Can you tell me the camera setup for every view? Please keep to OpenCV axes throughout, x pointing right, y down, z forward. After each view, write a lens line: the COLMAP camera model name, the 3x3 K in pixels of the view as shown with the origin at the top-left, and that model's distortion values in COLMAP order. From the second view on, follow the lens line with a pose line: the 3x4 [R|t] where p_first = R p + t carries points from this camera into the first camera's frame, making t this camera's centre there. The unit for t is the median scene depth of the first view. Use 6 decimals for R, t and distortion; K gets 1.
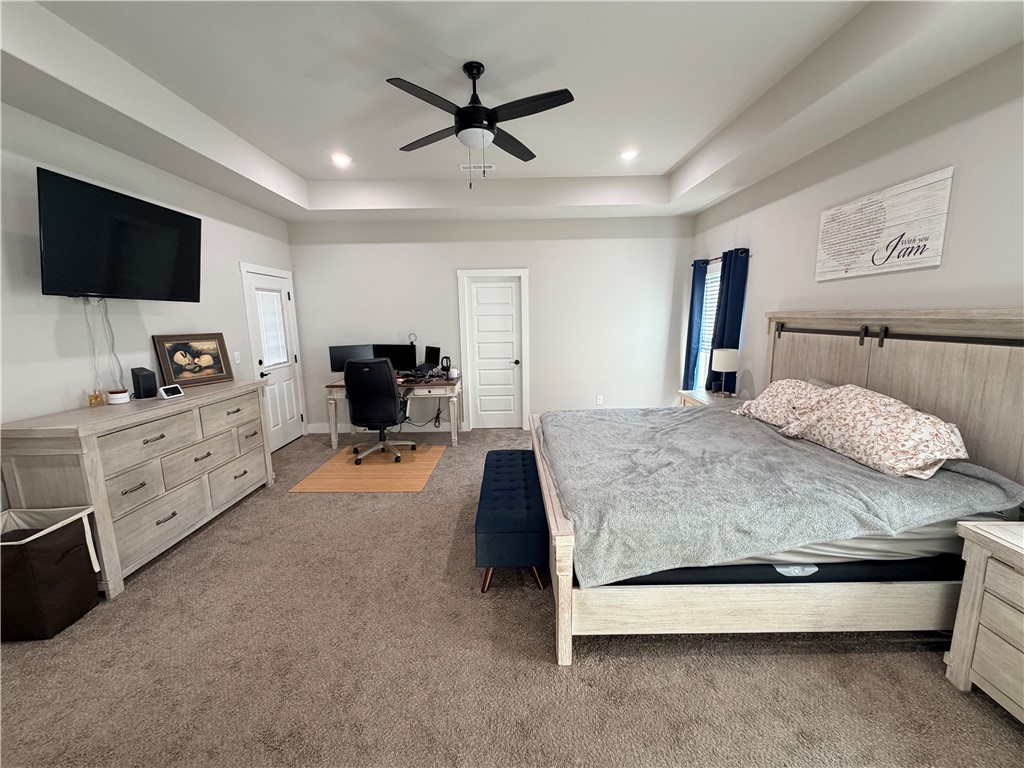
lens RADIAL K [[408.3, 0, 510.2], [0, 408.3, 383.9], [0, 0, 1]] dist [0.000735, -0.000455]
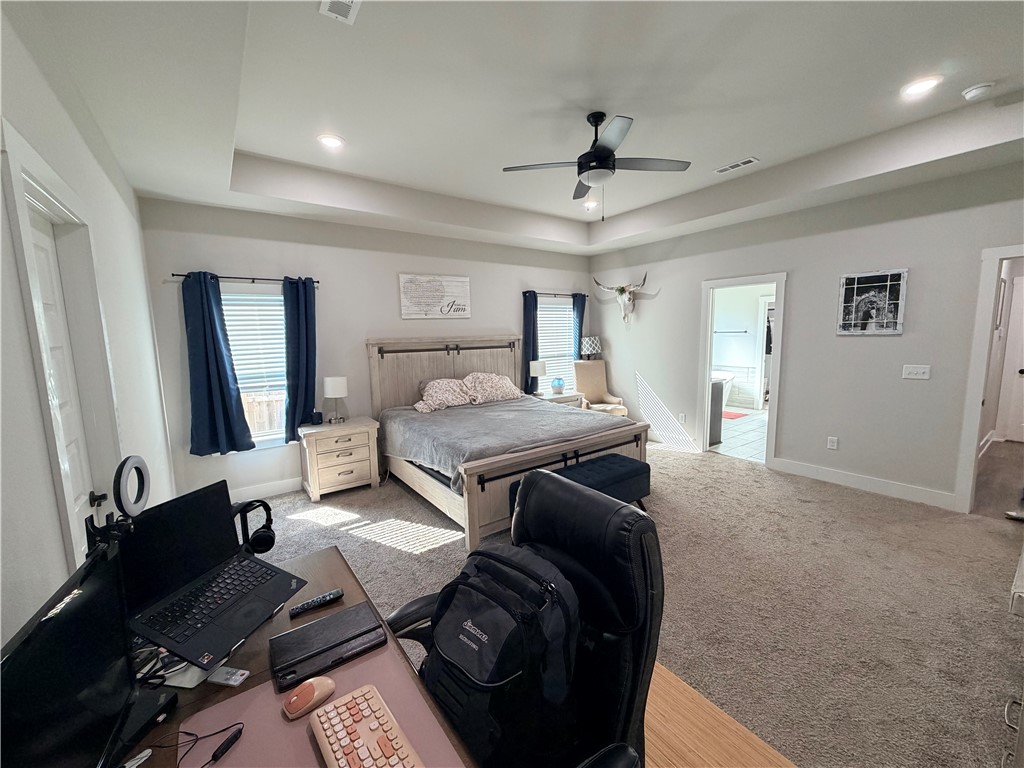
lens RADIAL K [[408.3, 0, 508.7], [0, 408.3, 384.6], [0, 0, 1]] dist [0.000735, -0.000455]
pose [[-0.583860, -0.070394, 0.808797, -0.660723], [0.166212, 0.964767, 0.203955, -0.237075], [-0.794658, 0.253513, -0.551588, 1.454382]]
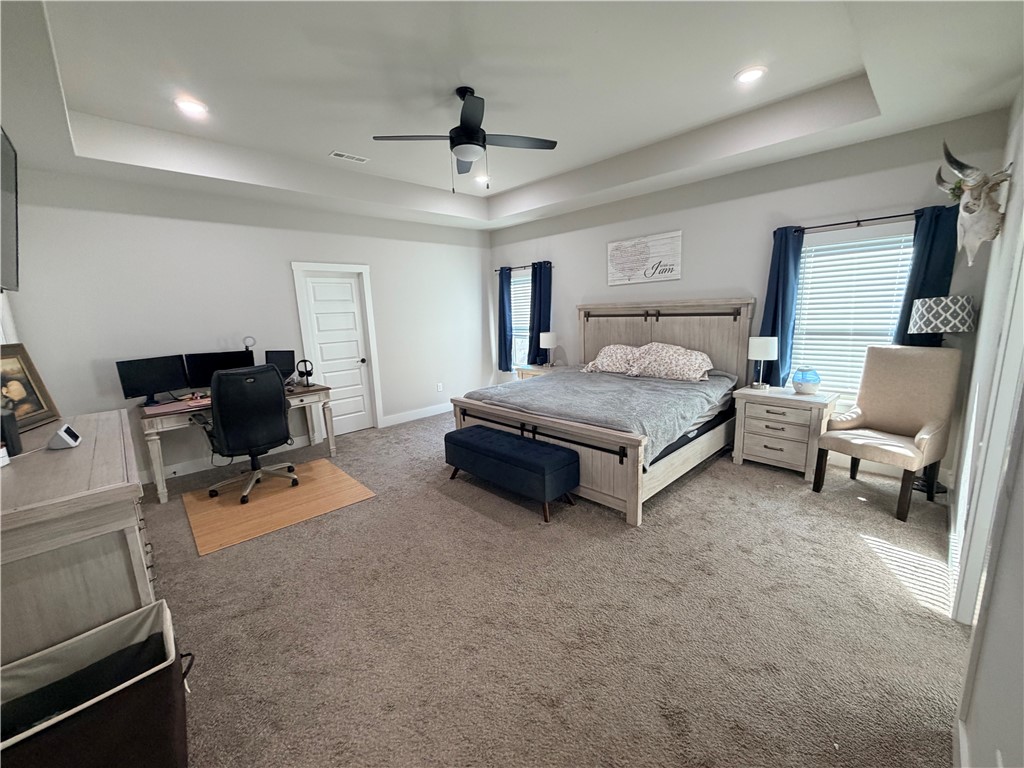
lens RADIAL K [[408.3, 0, 509.7], [0, 408.3, 384.3], [0, 0, 1]] dist [0.000735, -0.000455]
pose [[0.720096, -0.135767, 0.680462, -0.648986], [0.139331, 0.988989, 0.049879, 0.004298], [-0.679741, 0.058892, 0.731084, 0.086992]]
